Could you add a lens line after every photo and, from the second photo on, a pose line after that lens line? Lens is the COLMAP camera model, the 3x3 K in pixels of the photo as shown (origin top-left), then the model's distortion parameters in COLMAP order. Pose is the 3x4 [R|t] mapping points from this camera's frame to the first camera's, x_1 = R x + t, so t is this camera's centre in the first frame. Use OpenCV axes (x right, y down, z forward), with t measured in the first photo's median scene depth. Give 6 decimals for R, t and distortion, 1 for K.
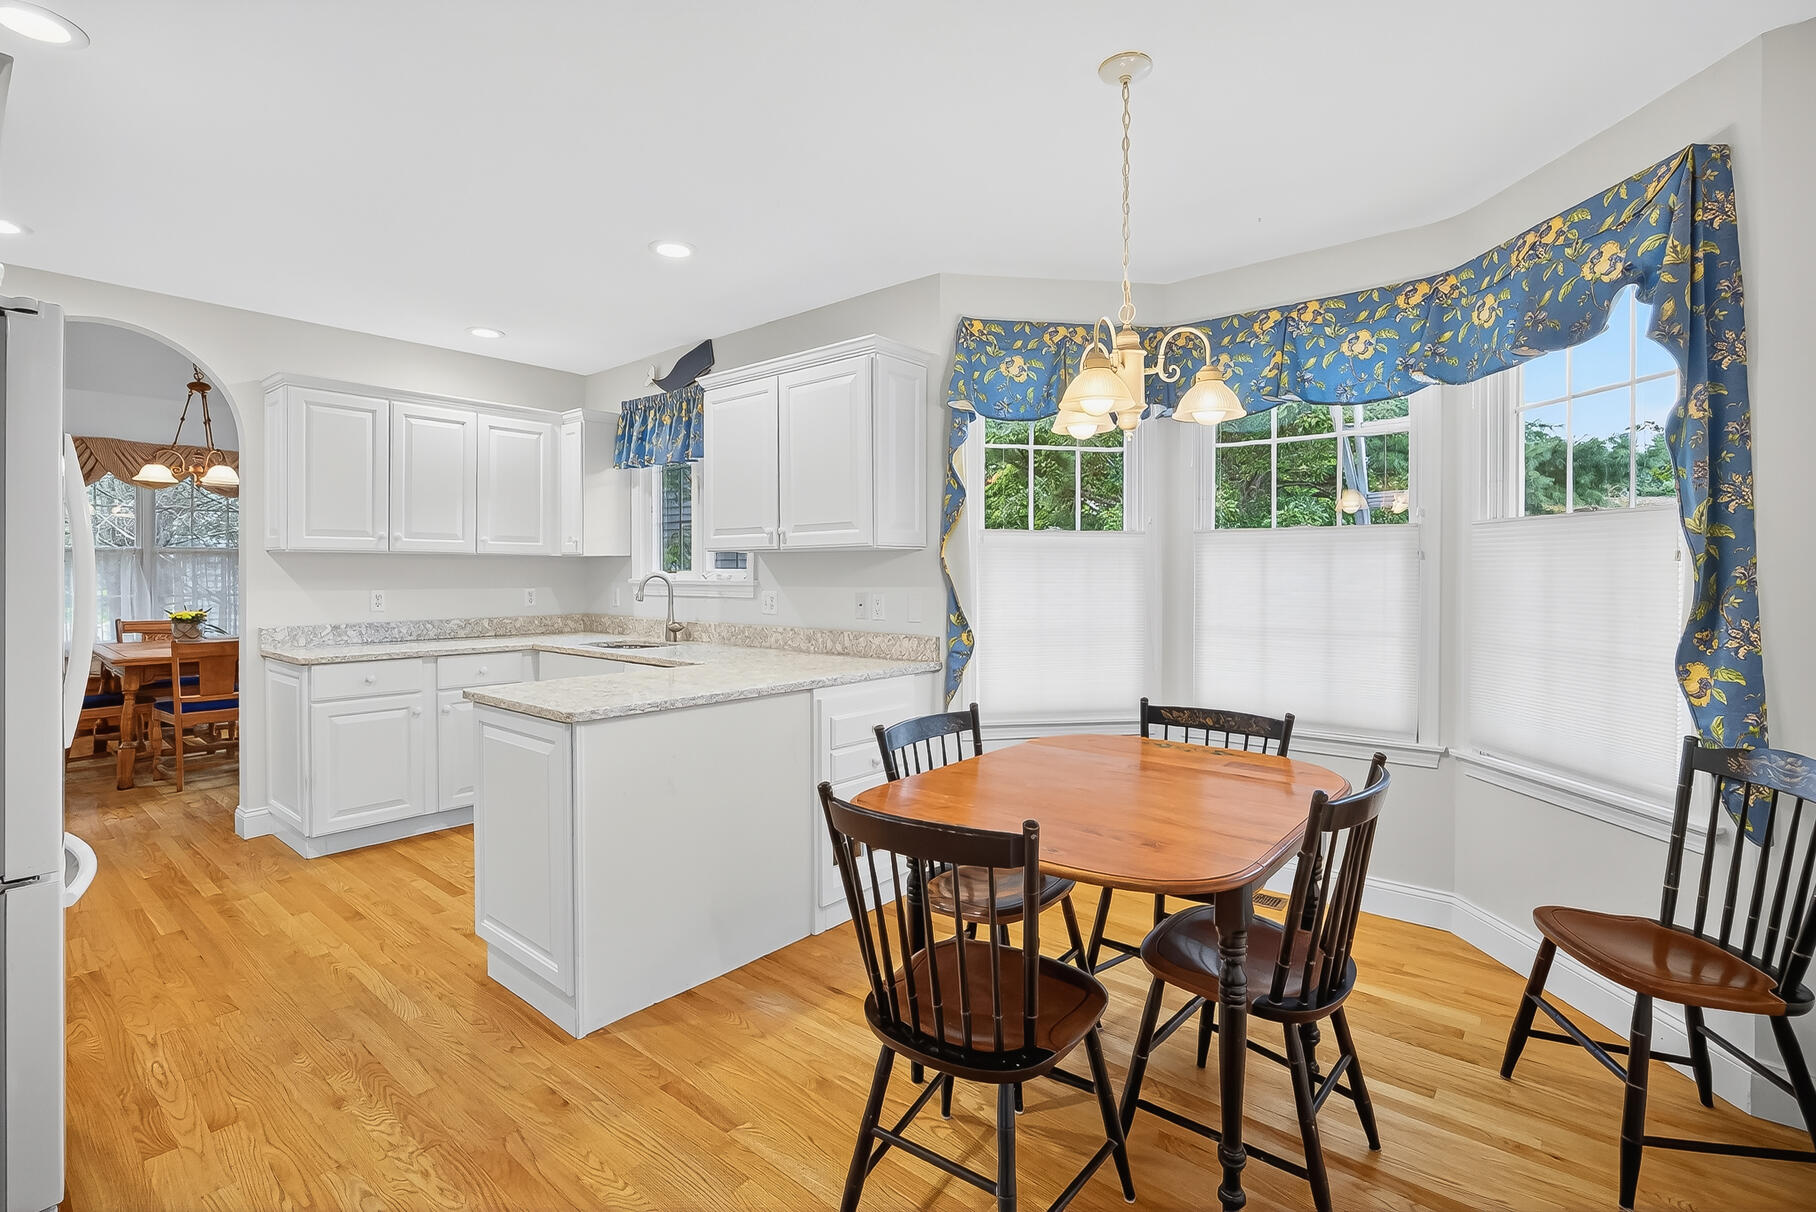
lens RADIAL K [[830.7, 0, 905.4], [0, 830.7, 590.0], [0, 0, 1]] dist [-0.002259, 0.000322]
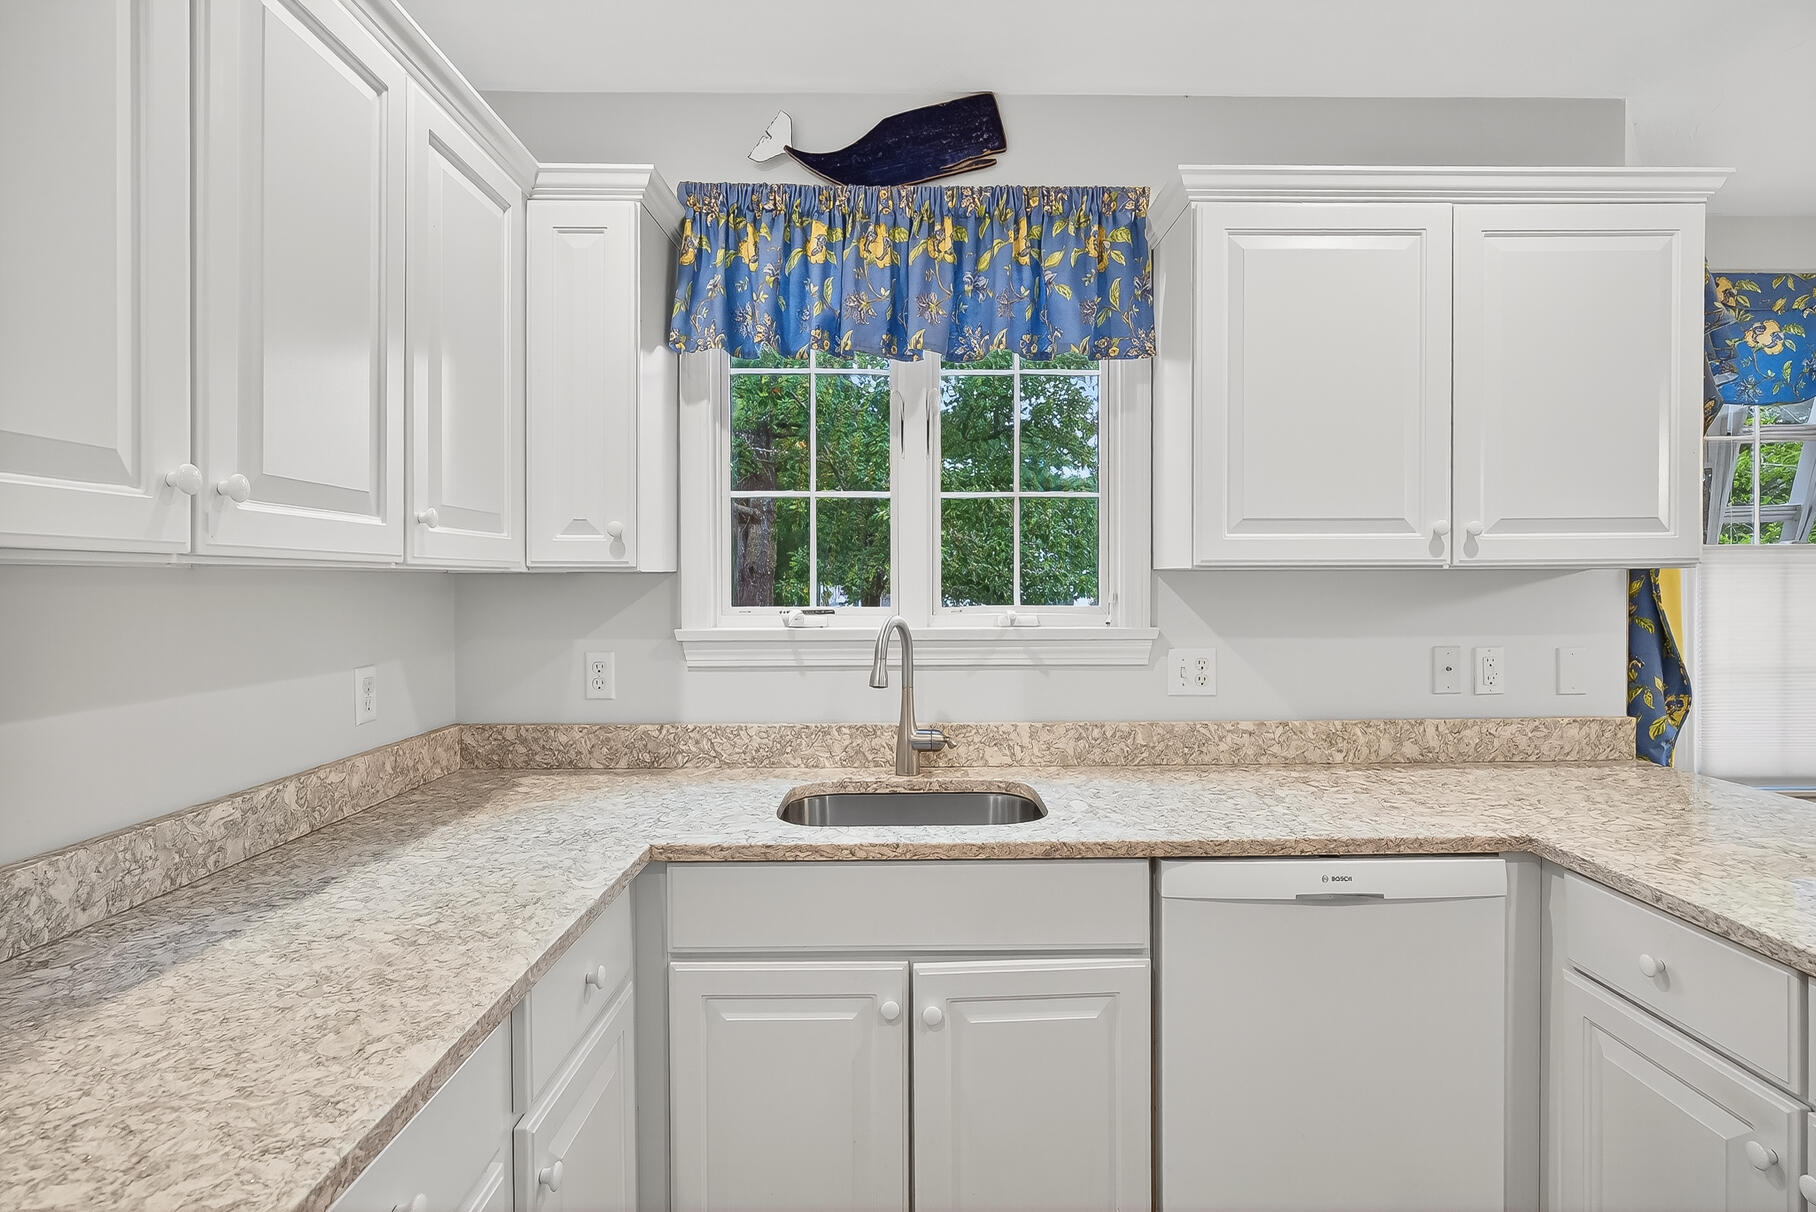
lens RADIAL K [[943.7, 0, 906.2], [0, 943.7, 587.3], [0, 0, 1]] dist [-0.005060, 0.000140]
pose [[0.743653, -0.007127, 0.668528, -0.591711], [0.018722, 0.999773, -0.010168, -0.028754], [-0.668303, 0.020078, 0.743618, 0.631415]]
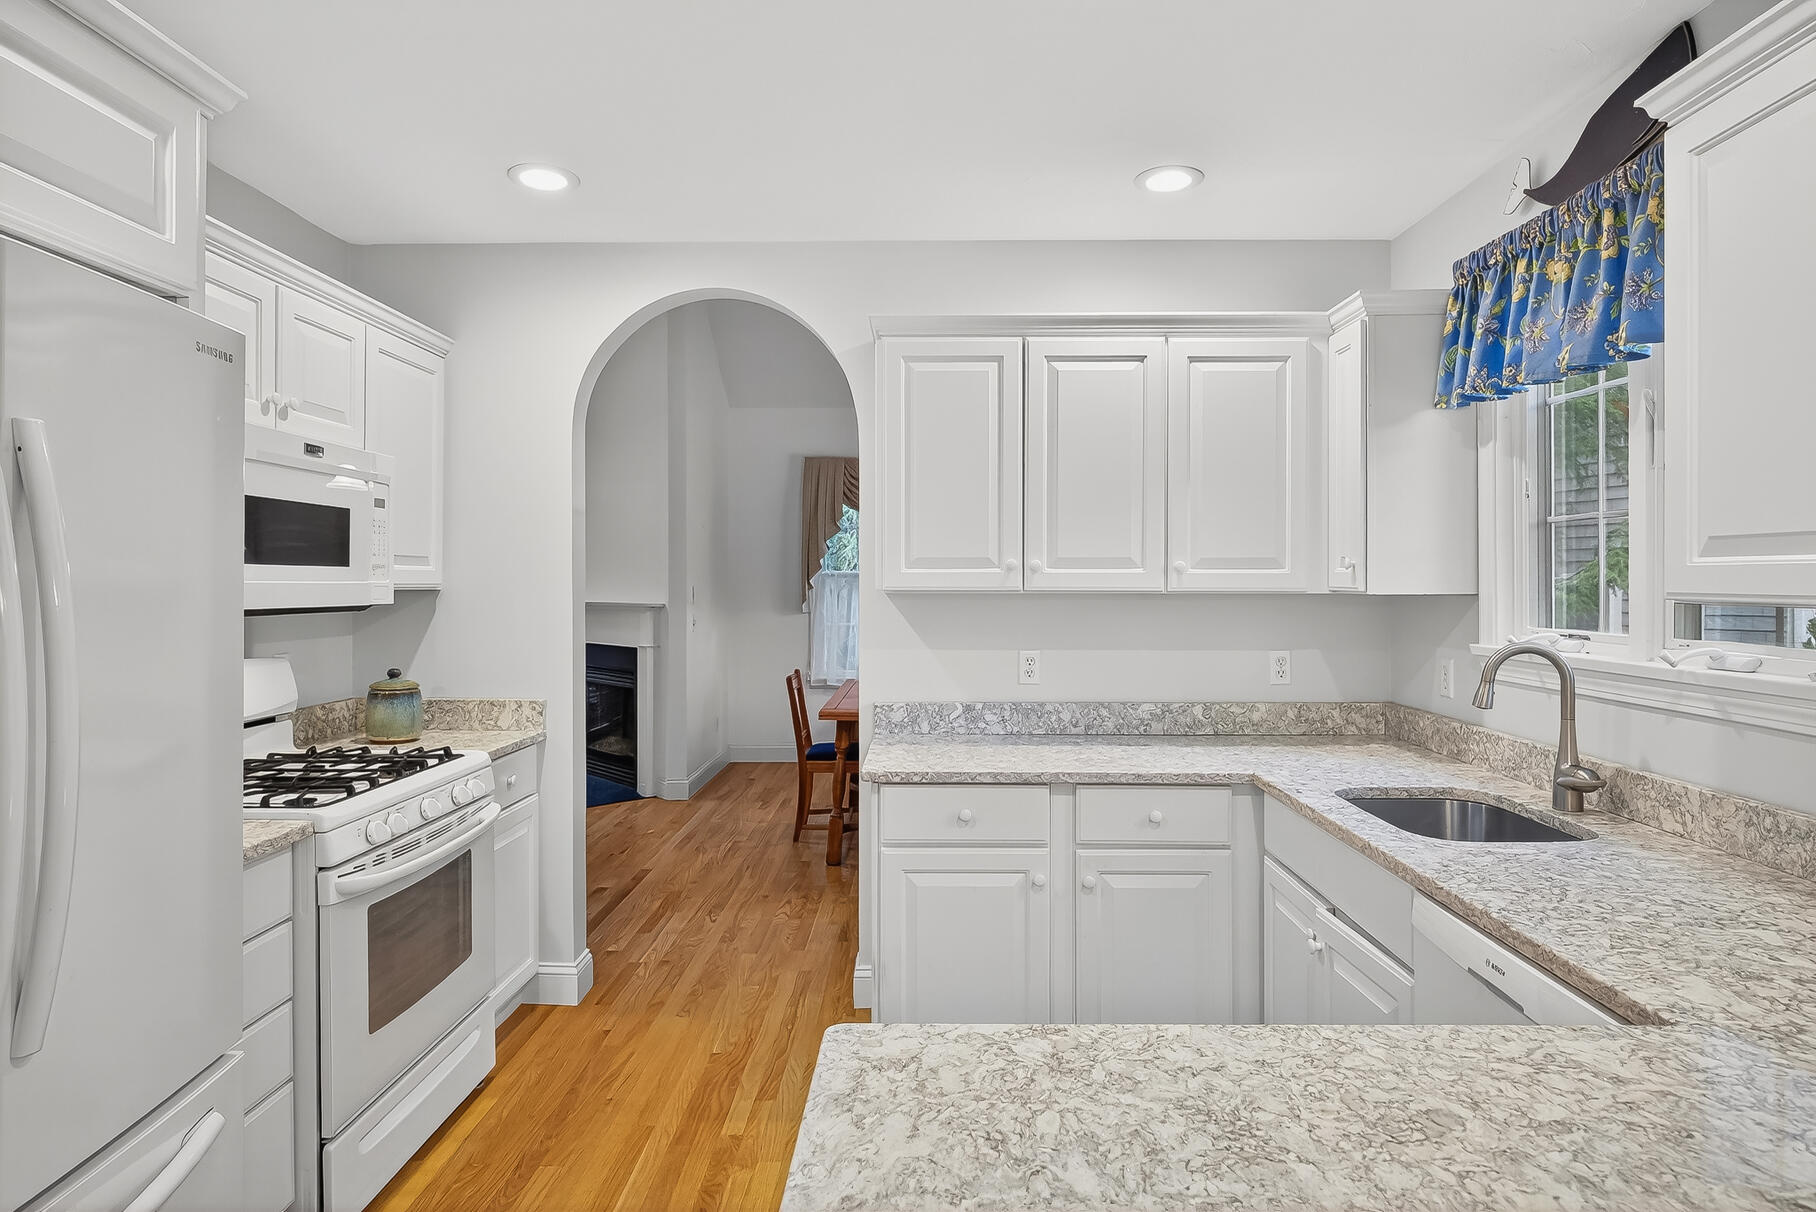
lens RADIAL K [[1017.2, 0, 901.8], [0, 1017.2, 578.5], [0, 0, 1]] dist [-0.004100, -0.000163]
pose [[0.627887, -0.002966, -0.778299, -0.098912], [-0.016520, 0.999717, -0.017138, -0.037238], [0.778129, 0.023618, 0.627660, 0.428376]]
